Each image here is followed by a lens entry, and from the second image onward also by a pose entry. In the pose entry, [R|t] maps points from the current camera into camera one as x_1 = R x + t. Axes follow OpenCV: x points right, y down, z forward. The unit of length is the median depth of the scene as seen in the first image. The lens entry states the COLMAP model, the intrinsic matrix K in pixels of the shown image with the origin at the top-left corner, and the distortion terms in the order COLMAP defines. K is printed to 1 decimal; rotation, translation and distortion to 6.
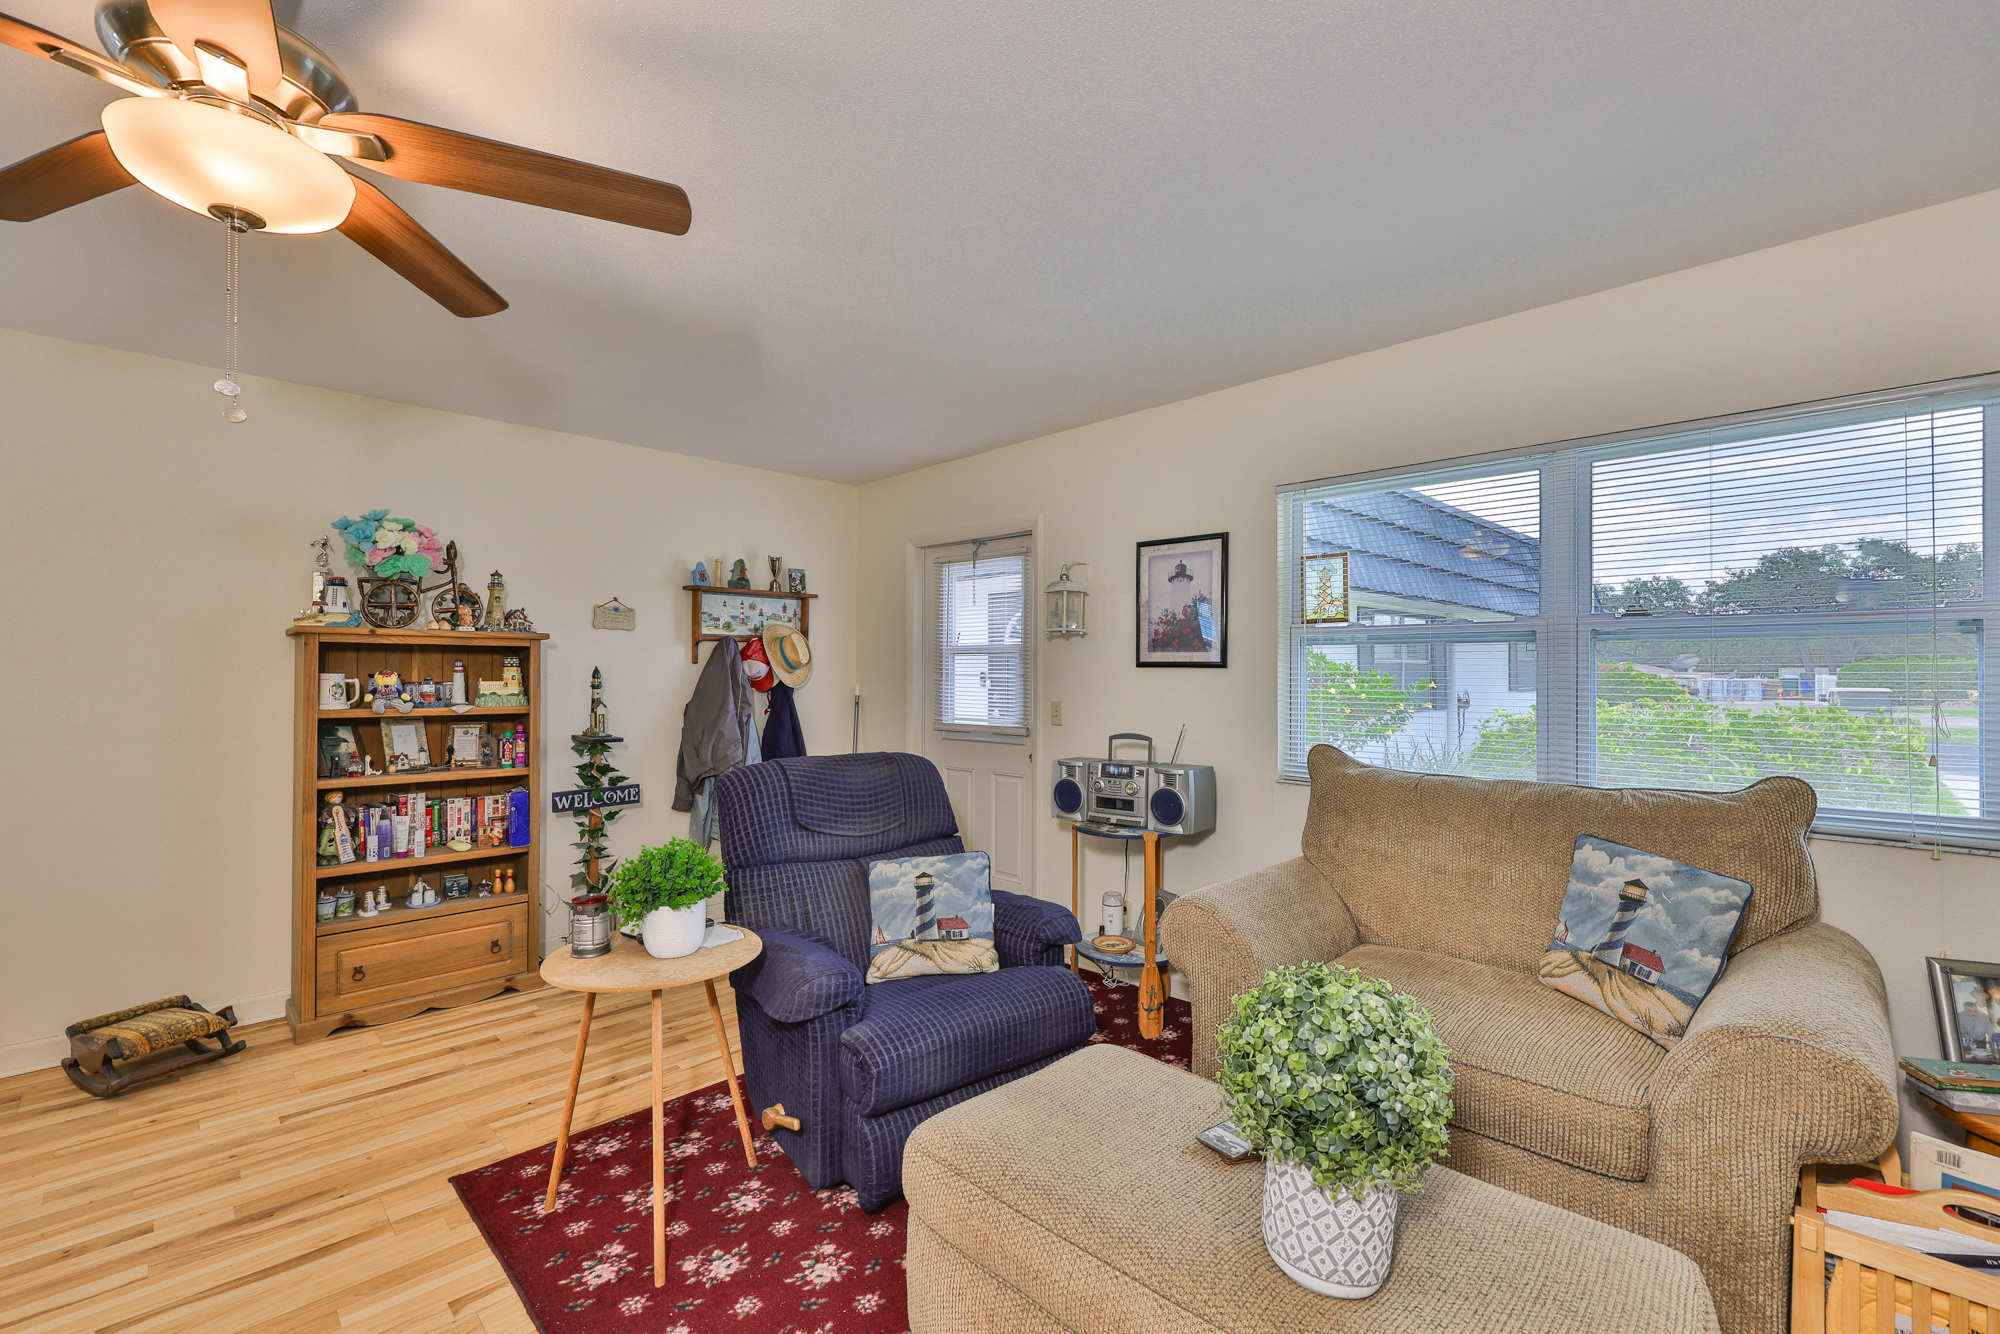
lens RADIAL K [[853.6, 0, 1006.3], [0, 853.6, 671.3], [0, 0, 1]] dist [-0.001201, 0.000553]
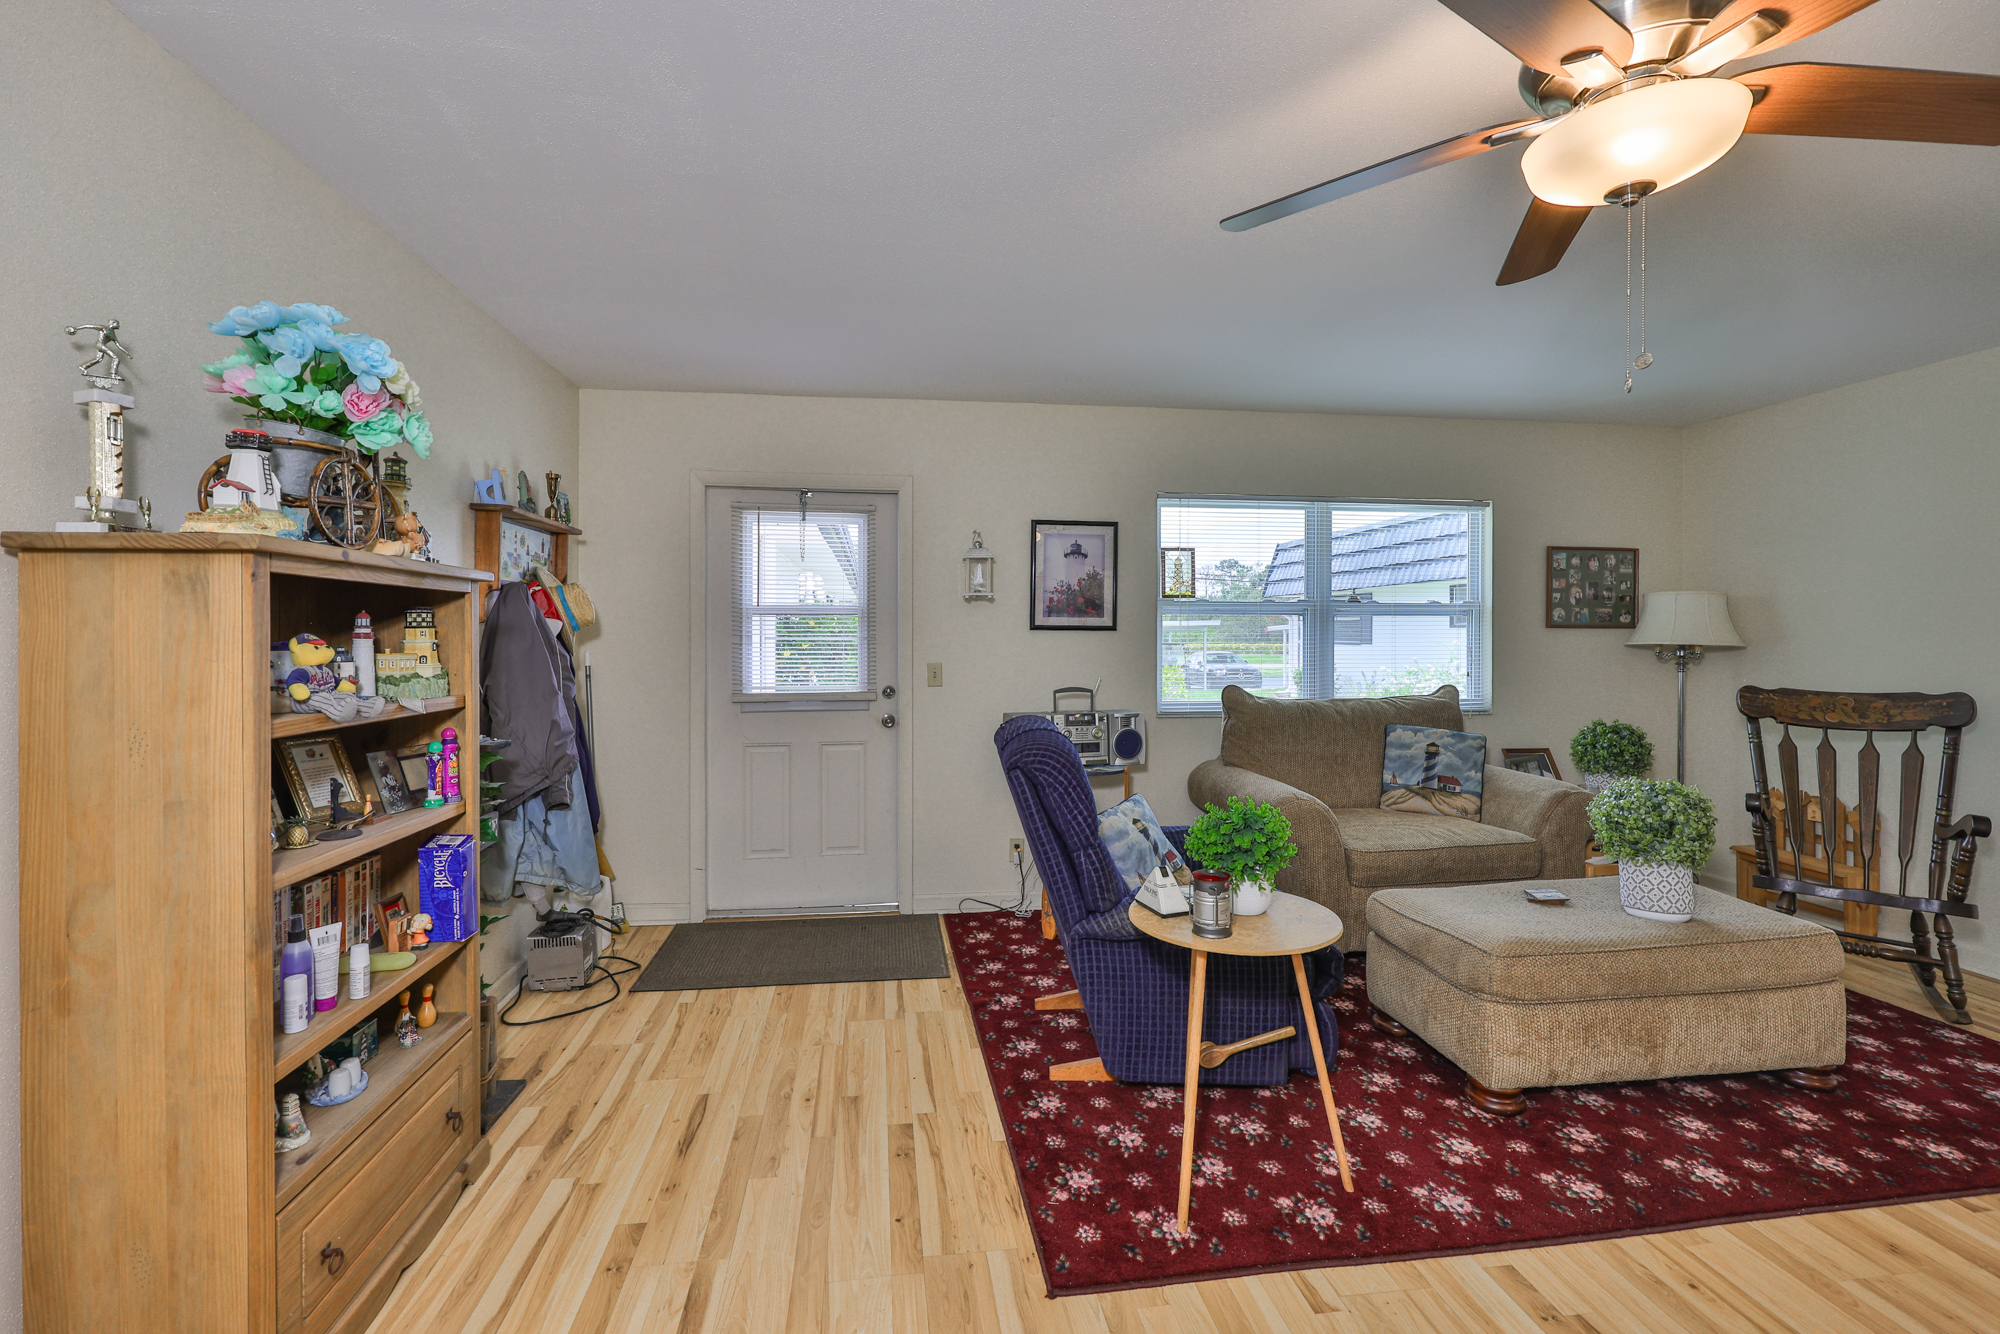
lens RADIAL K [[853.6, 0, 980.0], [0, 853.6, 644.5], [0, 0, 1]] dist [-0.001201, 0.000553]
pose [[0.615080, -0.012119, 0.788372, -0.844938], [0.000699, 0.999890, 0.014825, -0.002414], [-0.788465, -0.008568, 0.615020, 0.382360]]
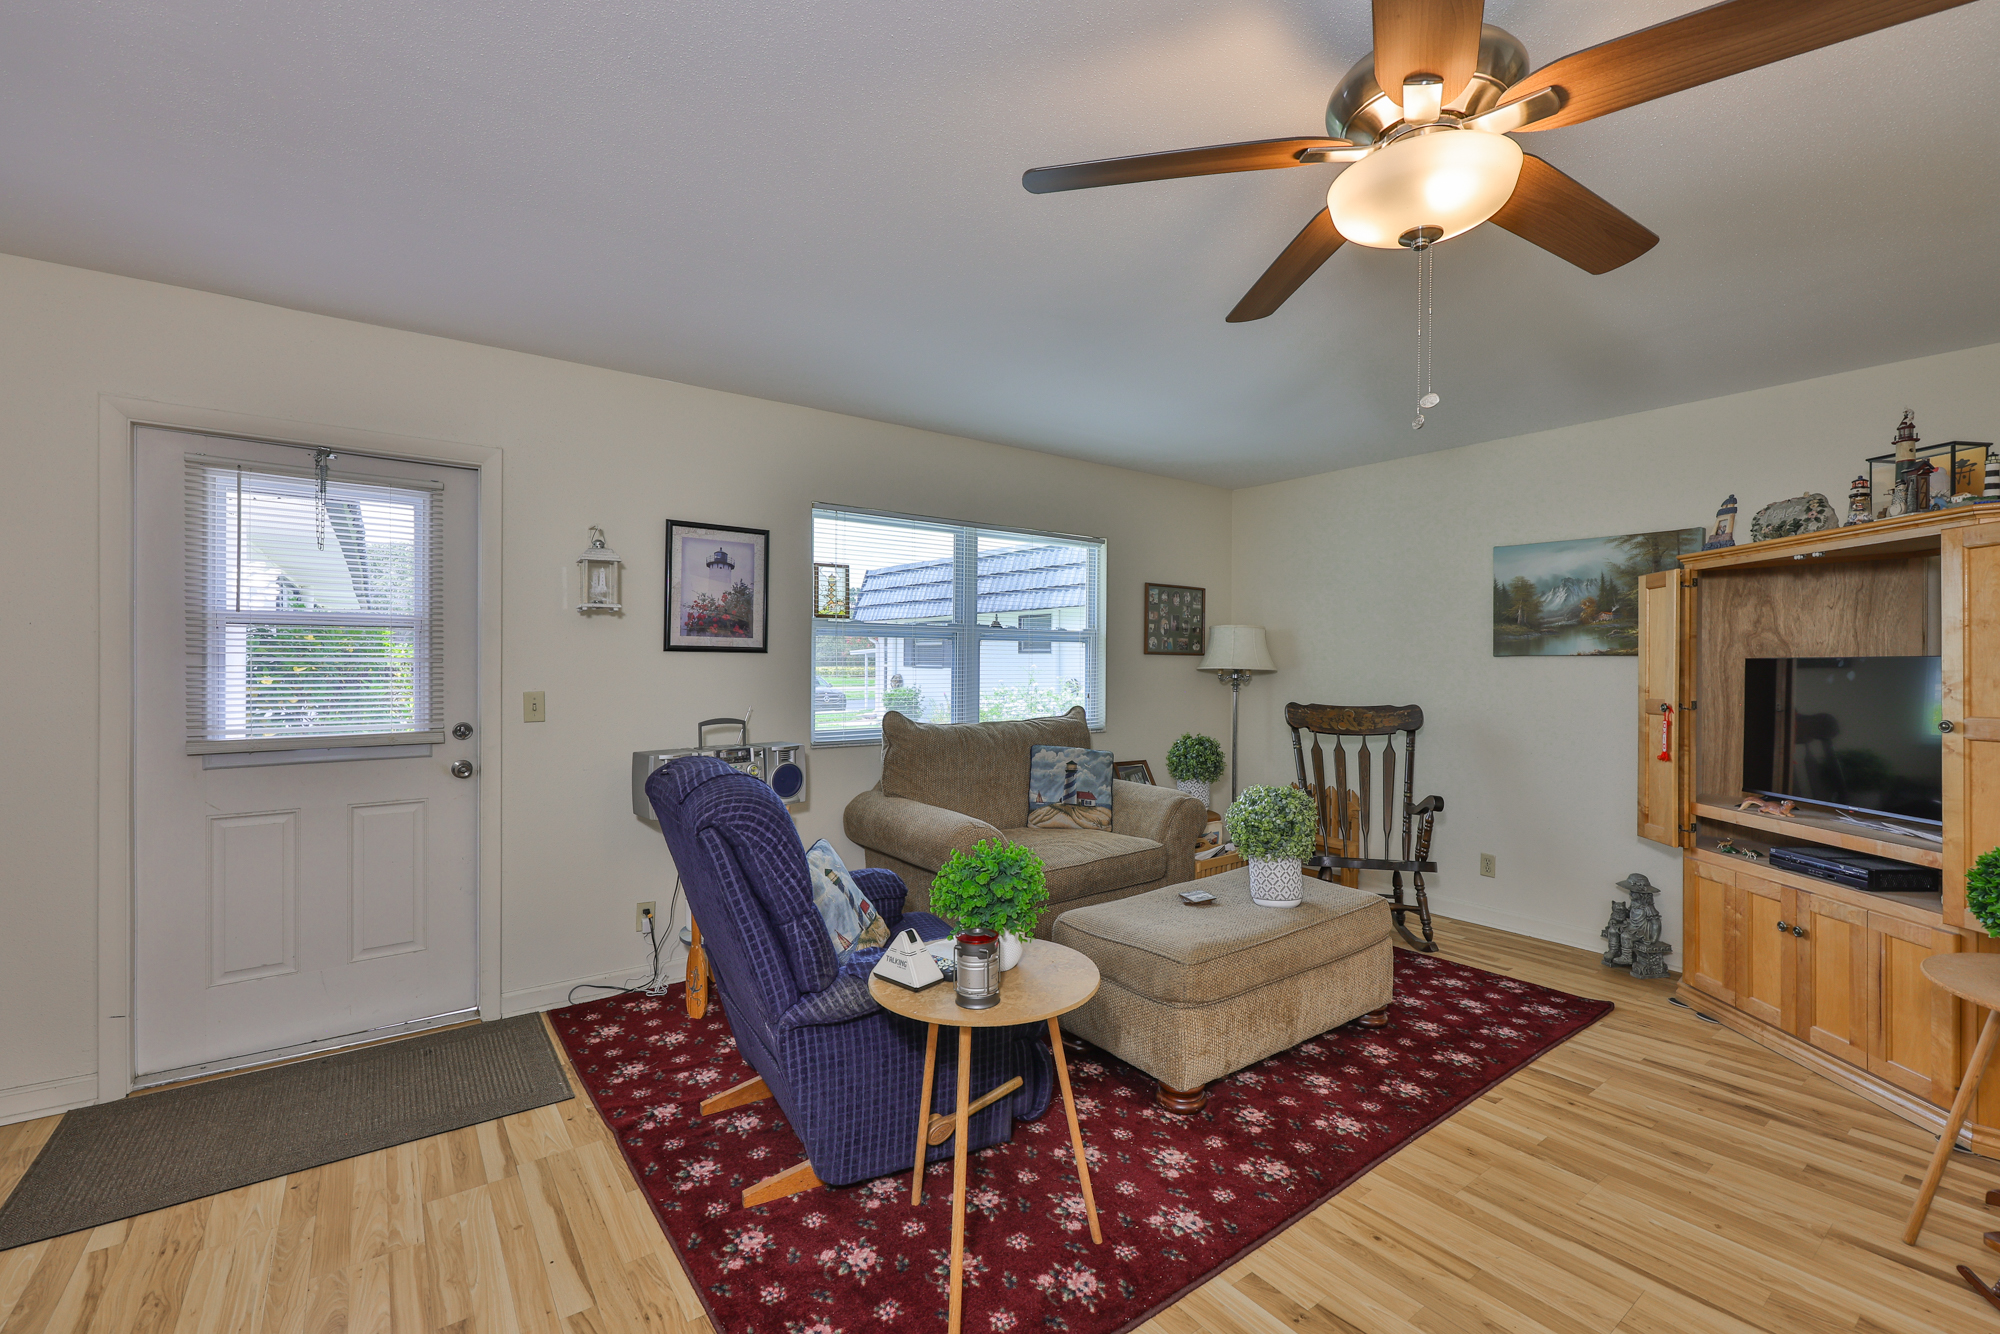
lens RADIAL K [[853.6, 0, 1007.2], [0, 853.6, 669.3], [0, 0, 1]] dist [-0.001201, 0.000553]
pose [[0.147252, -0.013147, 0.989012, -0.787003], [-0.007839, 0.999865, 0.014458, -0.001222], [-0.989068, -0.009882, 0.147129, 0.521373]]
